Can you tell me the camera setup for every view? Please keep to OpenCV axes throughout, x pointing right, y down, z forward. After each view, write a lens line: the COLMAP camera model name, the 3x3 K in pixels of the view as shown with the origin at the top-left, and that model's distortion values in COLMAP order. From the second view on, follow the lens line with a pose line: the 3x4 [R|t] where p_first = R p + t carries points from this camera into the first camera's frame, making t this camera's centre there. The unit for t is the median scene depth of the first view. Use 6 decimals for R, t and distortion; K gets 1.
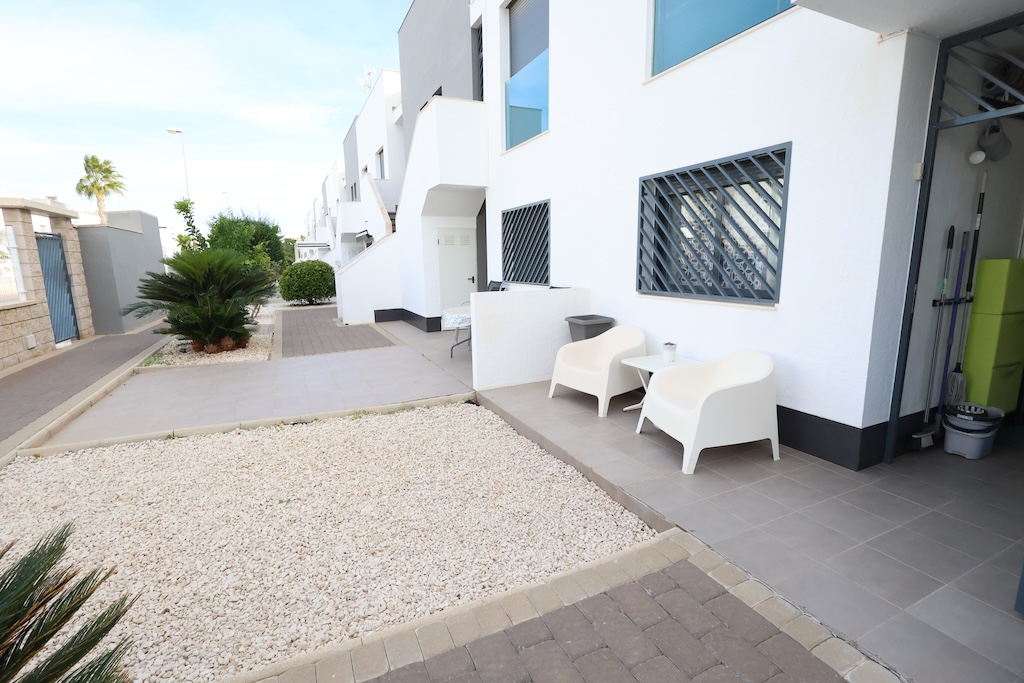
lens RADIAL K [[474.9, 0, 512.0], [0, 474.9, 341.5], [0, 0, 1]] dist [-0.000836, -0.000237]
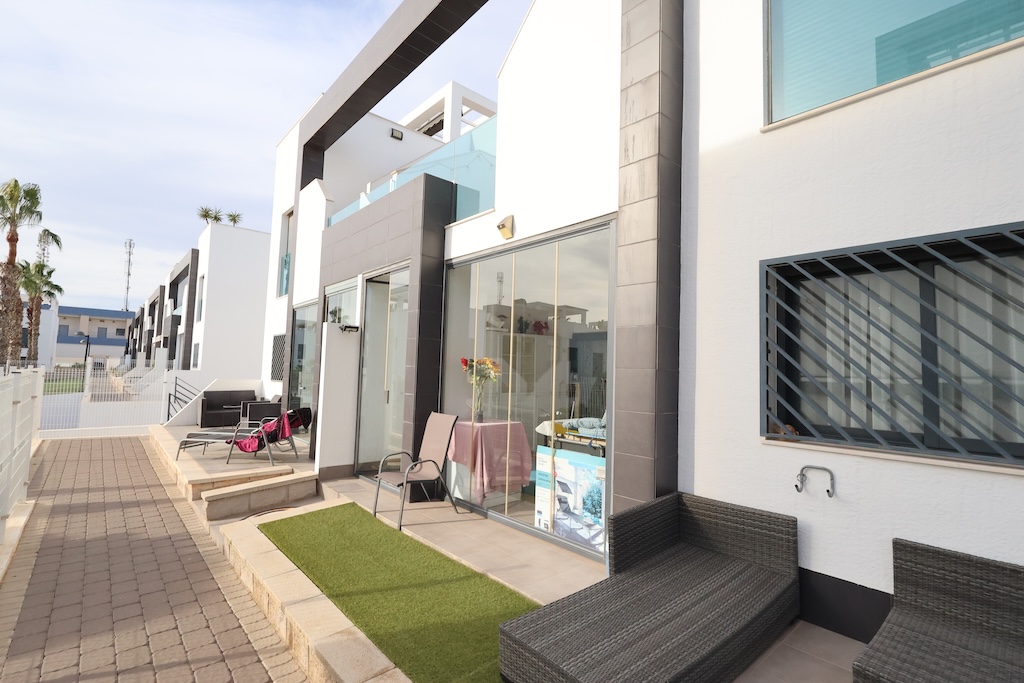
lens RADIAL K [[474.9, 0, 512.0], [0, 474.9, 341.5], [0, 0, 1]] dist [-0.000836, -0.000237]
pose [[0.962814, 0.057415, 0.263994, -0.220332], [0.006388, 0.972046, -0.234705, -0.082900], [-0.270090, 0.227664, 0.935532, 0.491437]]
